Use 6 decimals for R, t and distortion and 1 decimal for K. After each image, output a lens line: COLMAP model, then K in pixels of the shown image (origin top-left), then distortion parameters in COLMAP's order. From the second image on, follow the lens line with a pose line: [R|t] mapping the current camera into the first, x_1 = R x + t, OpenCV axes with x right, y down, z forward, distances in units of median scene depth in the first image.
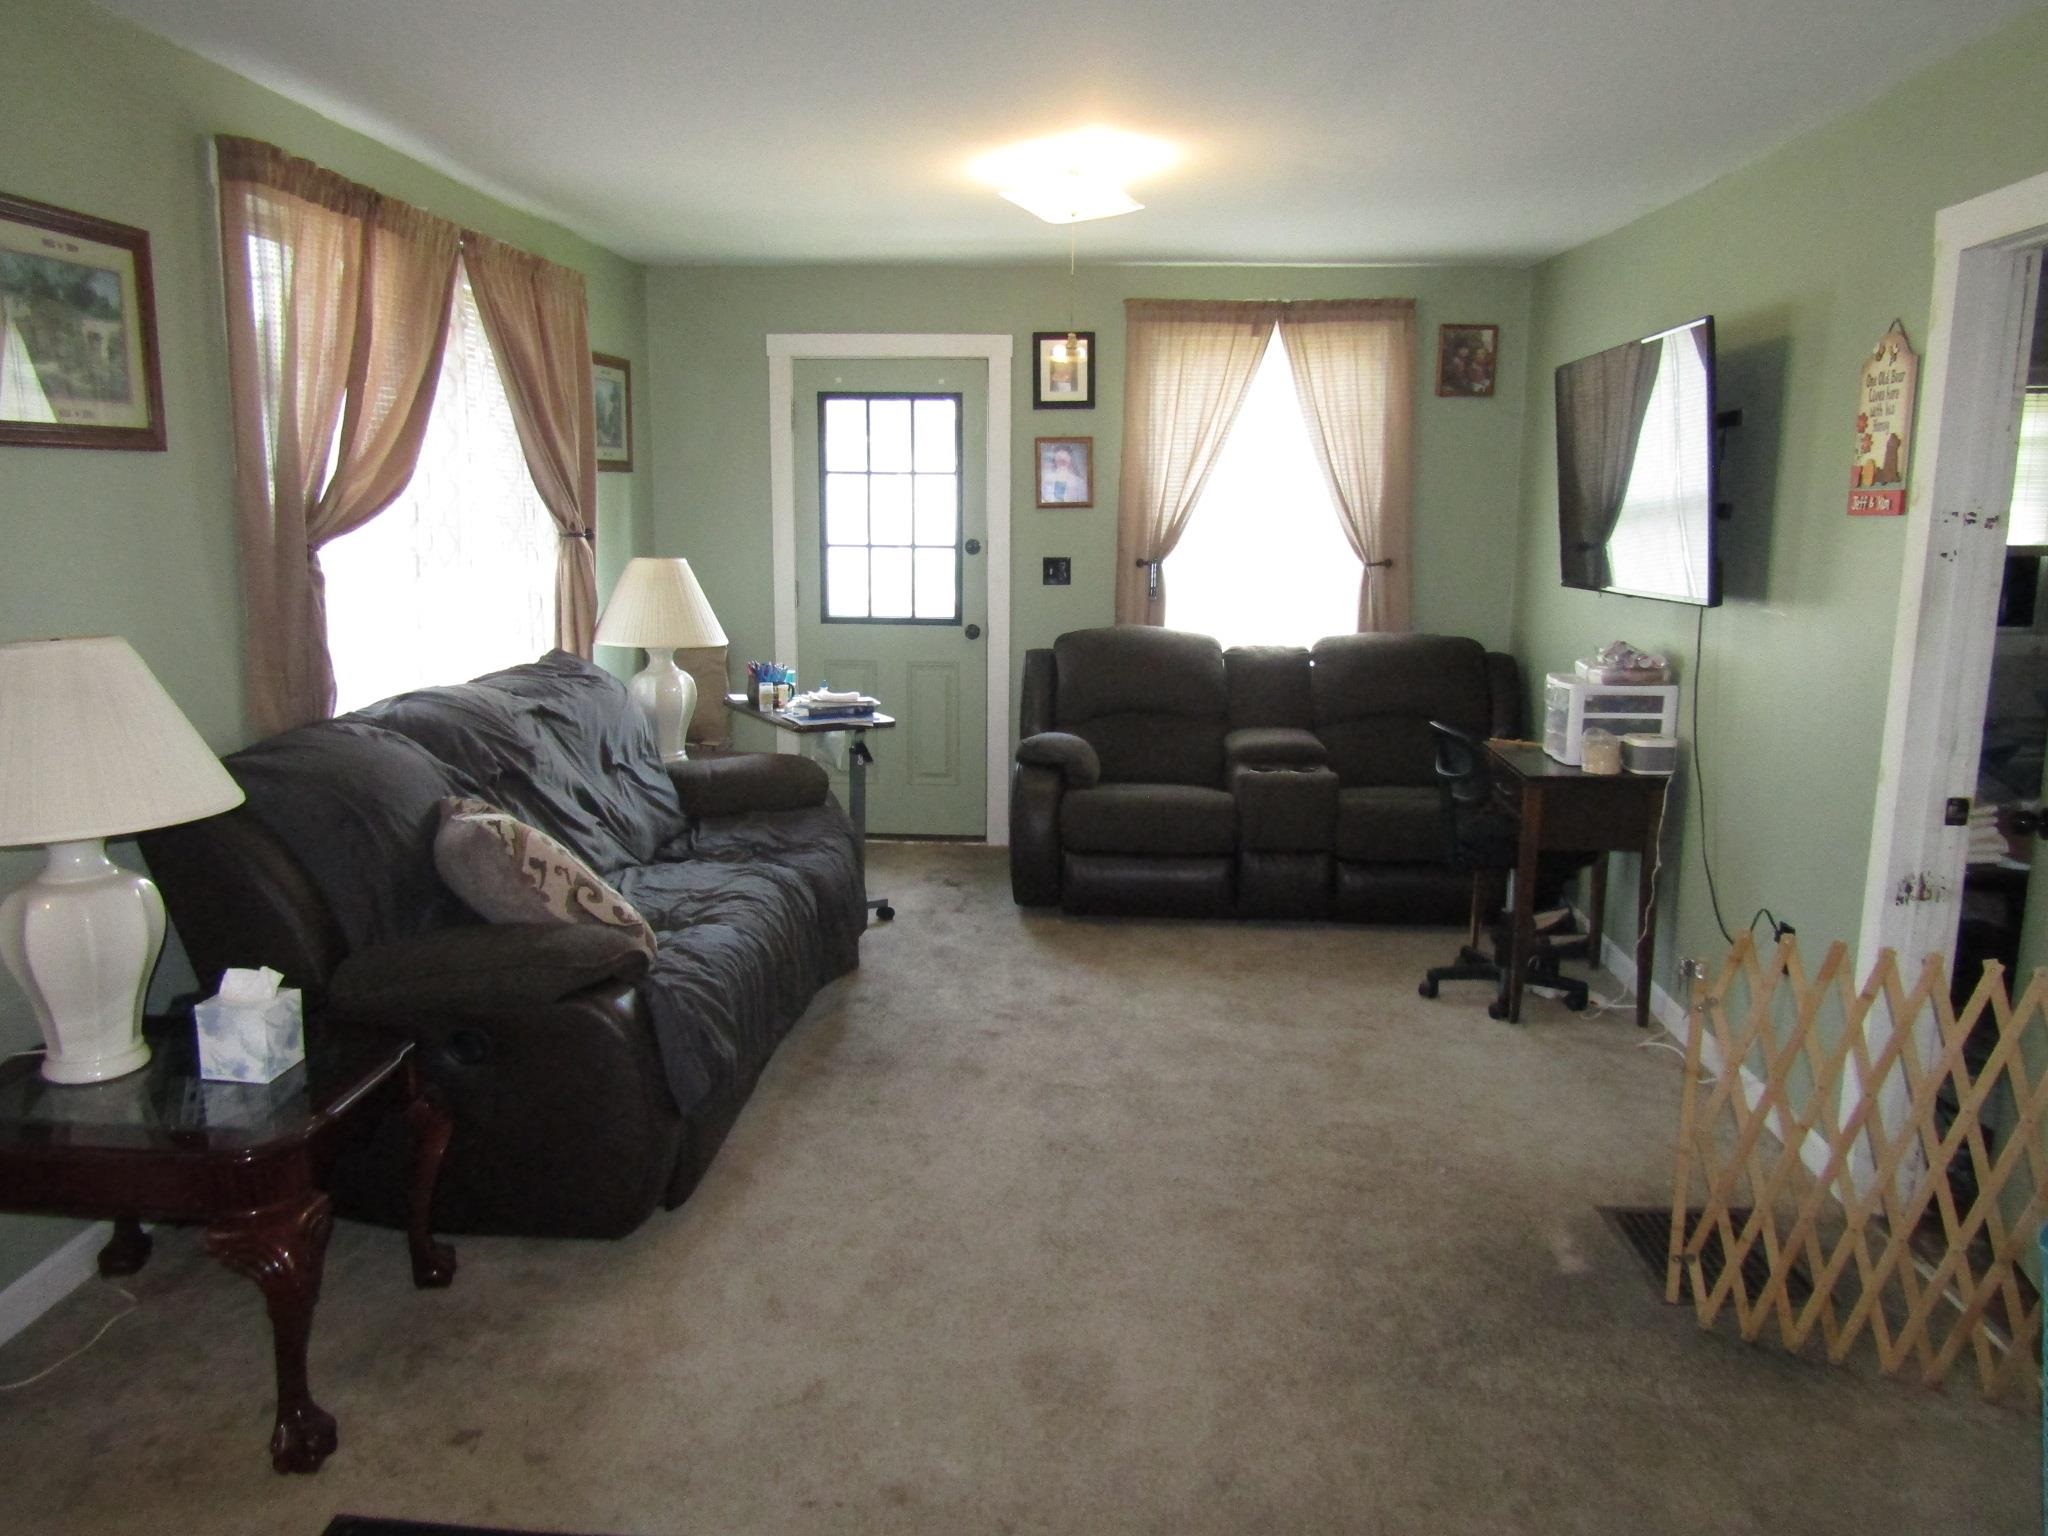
lens RADIAL K [[1455.4, 0, 1025.9], [0, 1455.4, 759.0], [0, 0, 1]] dist [-0.003198, 0.001779]
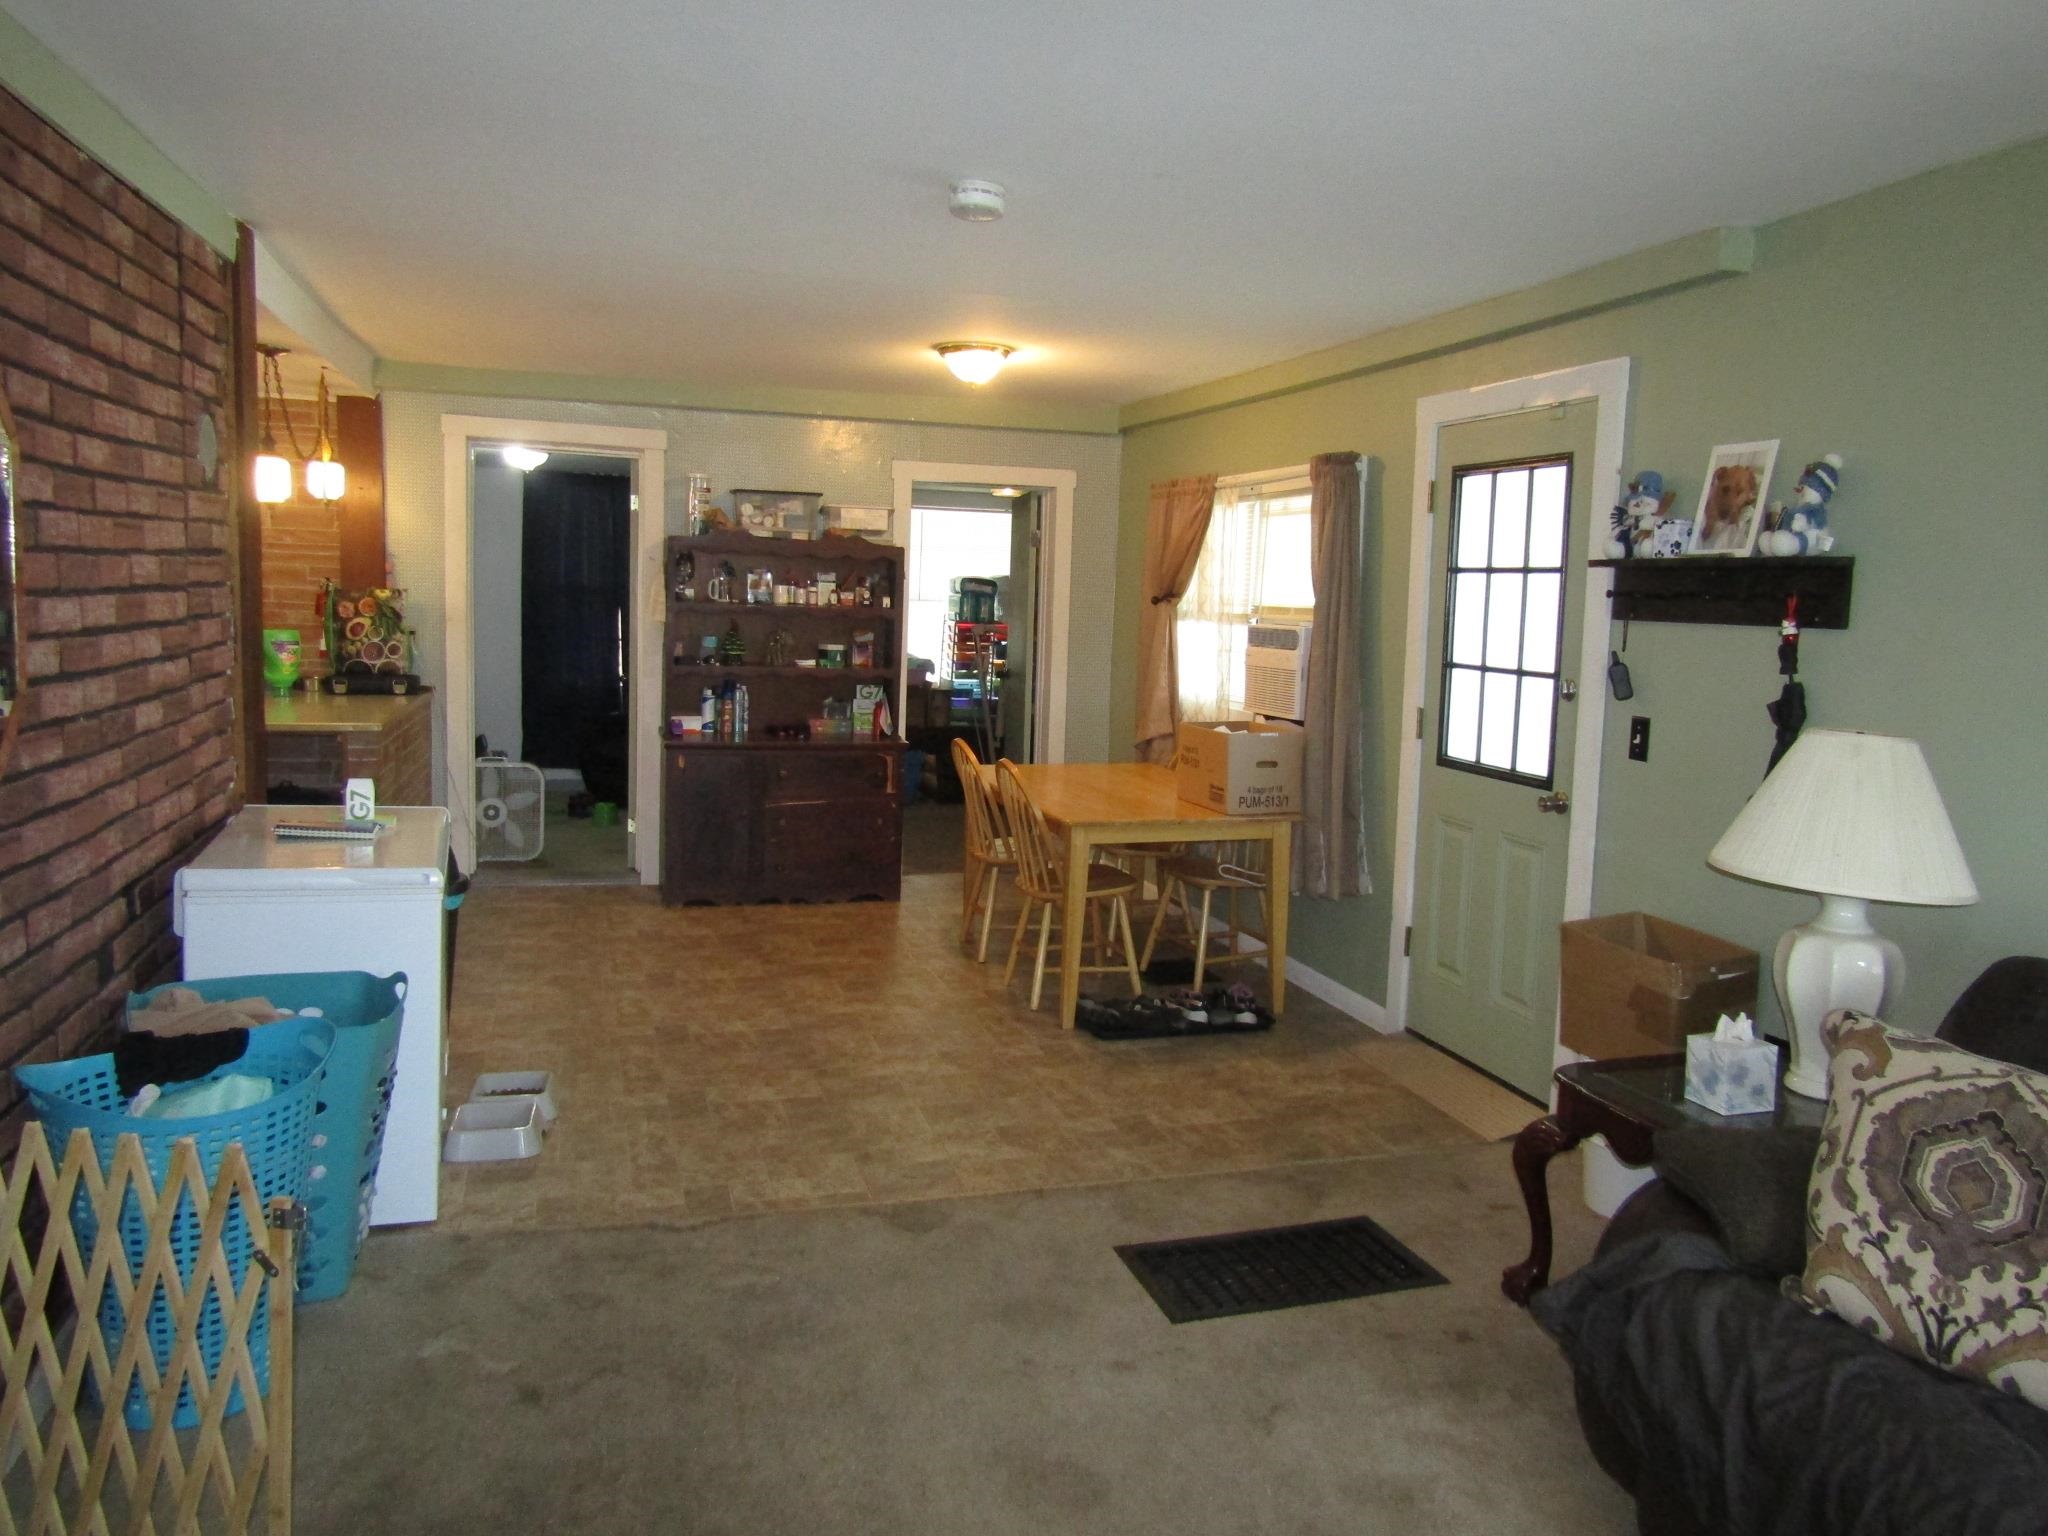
lens RADIAL K [[1440.8, 0, 1024.0], [0, 1440.8, 768.0], [0, 0, 1]] dist [-0.005133, -0.007758]
pose [[-0.939530, 0.003797, -0.342447, 0.188475], [-0.097531, 0.955565, 0.278179, -0.149729], [0.328287, 0.294756, -0.897411, 0.870519]]
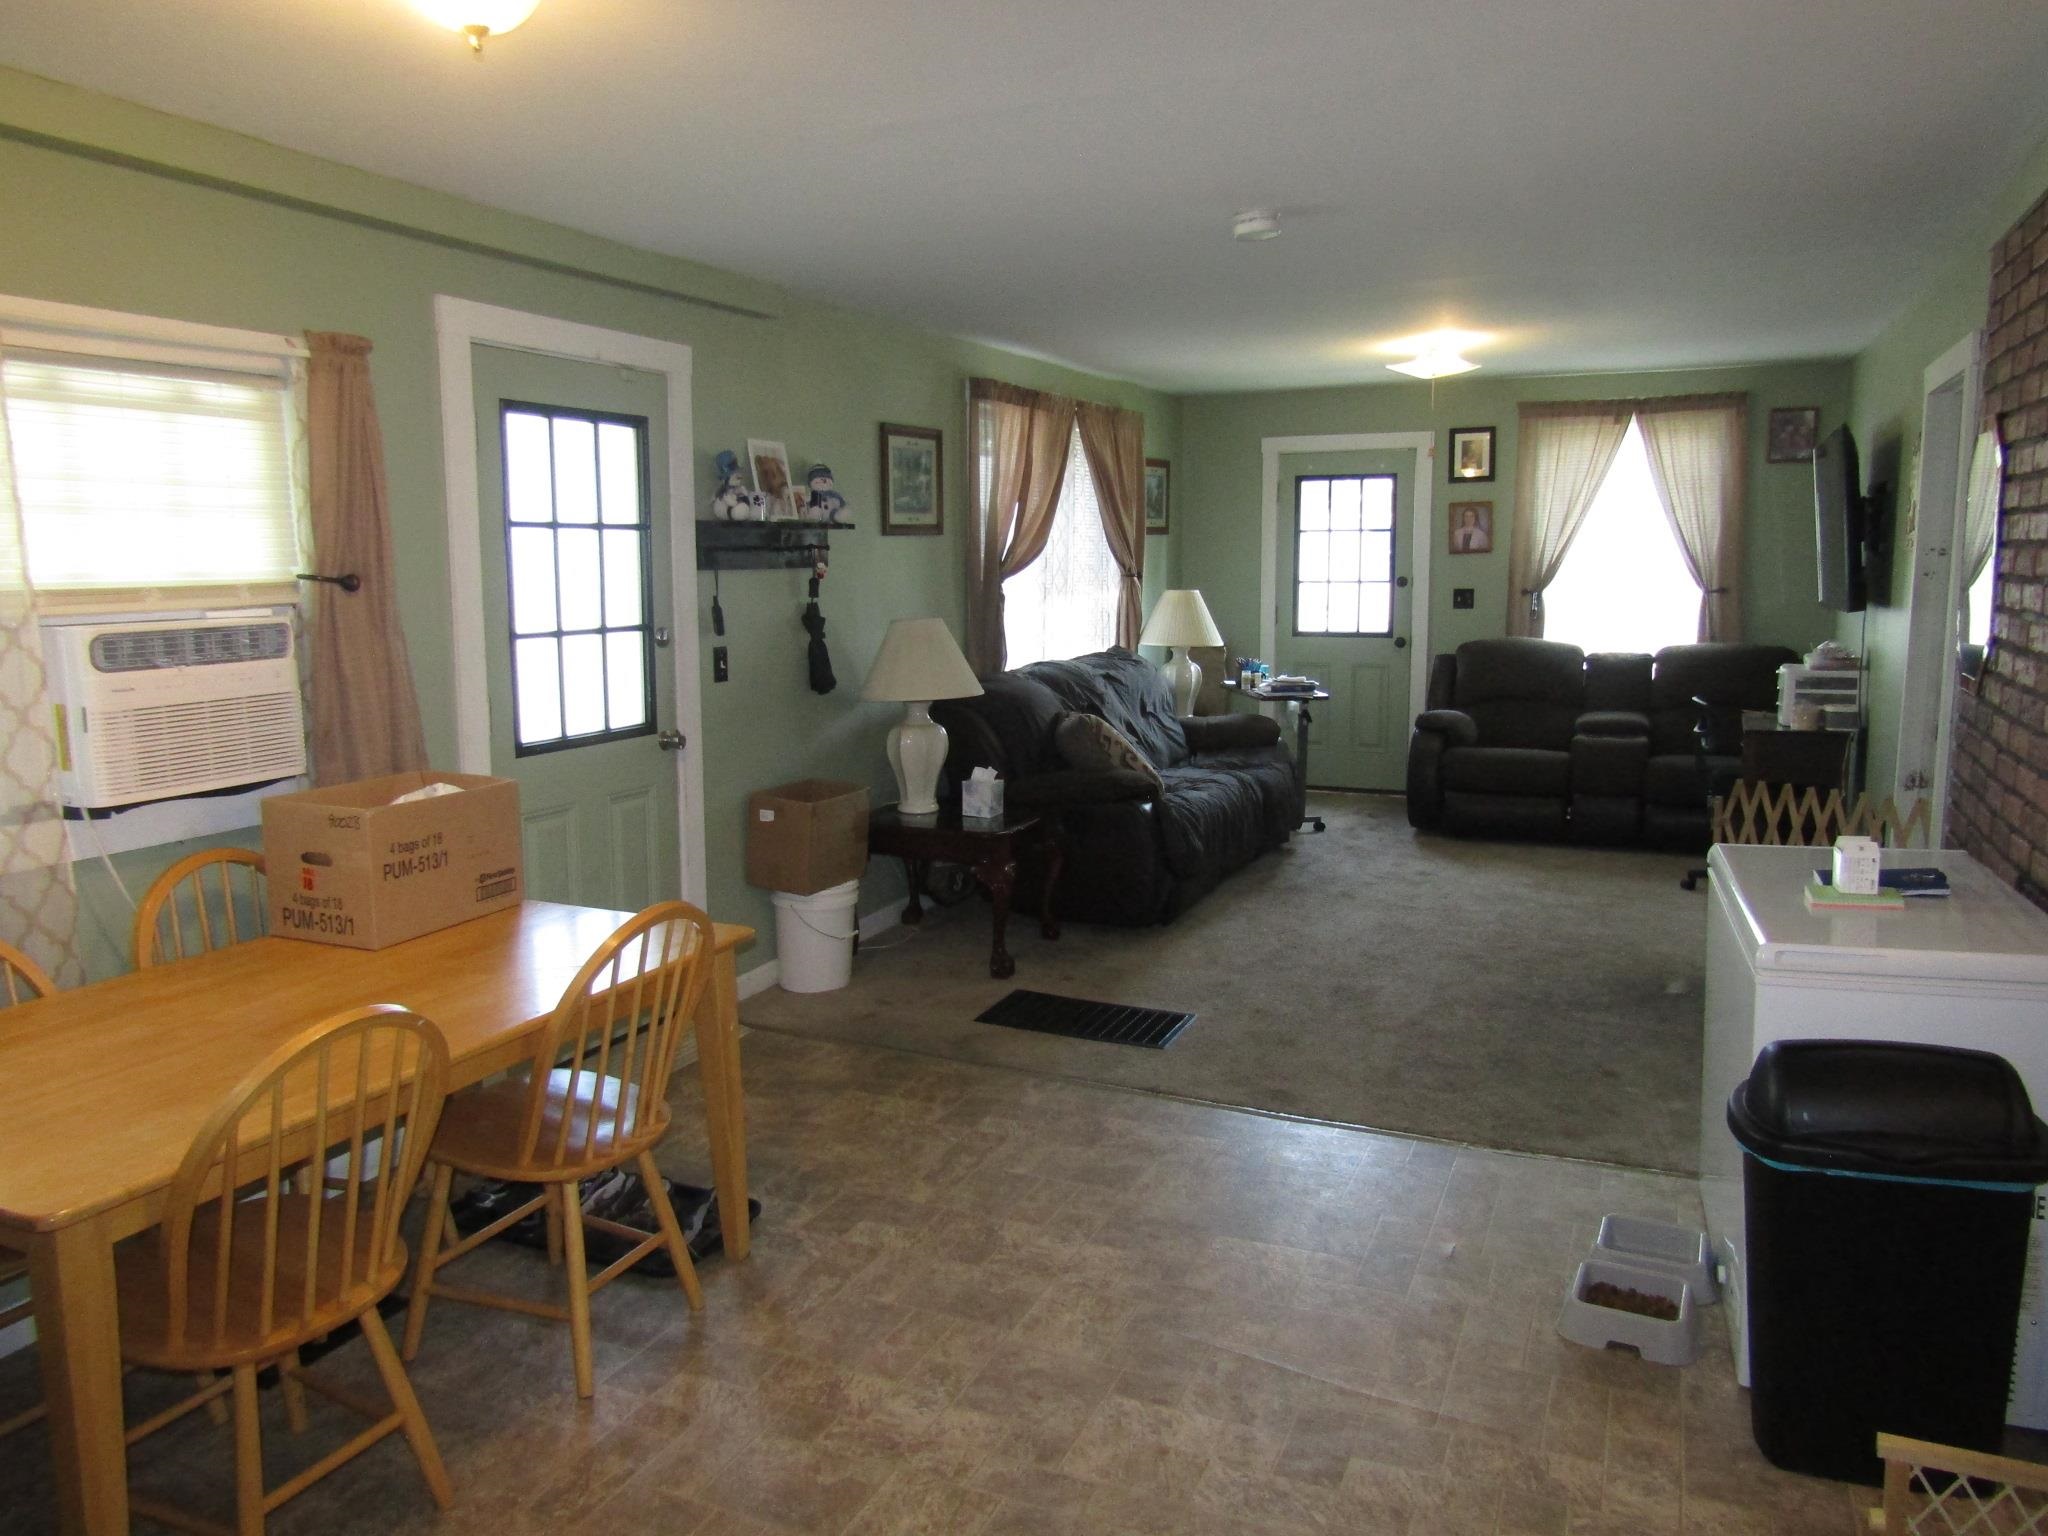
lens RADIAL K [[1453.3, 0, 1022.9], [0, 1453.3, 778.7], [0, 0, 1]] dist [-0.009293, -0.003711]
pose [[0.933216, 0.037676, -0.357336, 0.155060], [-0.044240, 0.998969, -0.010209, 0.088760], [0.356583, 0.025335, 0.933920, -0.516297]]
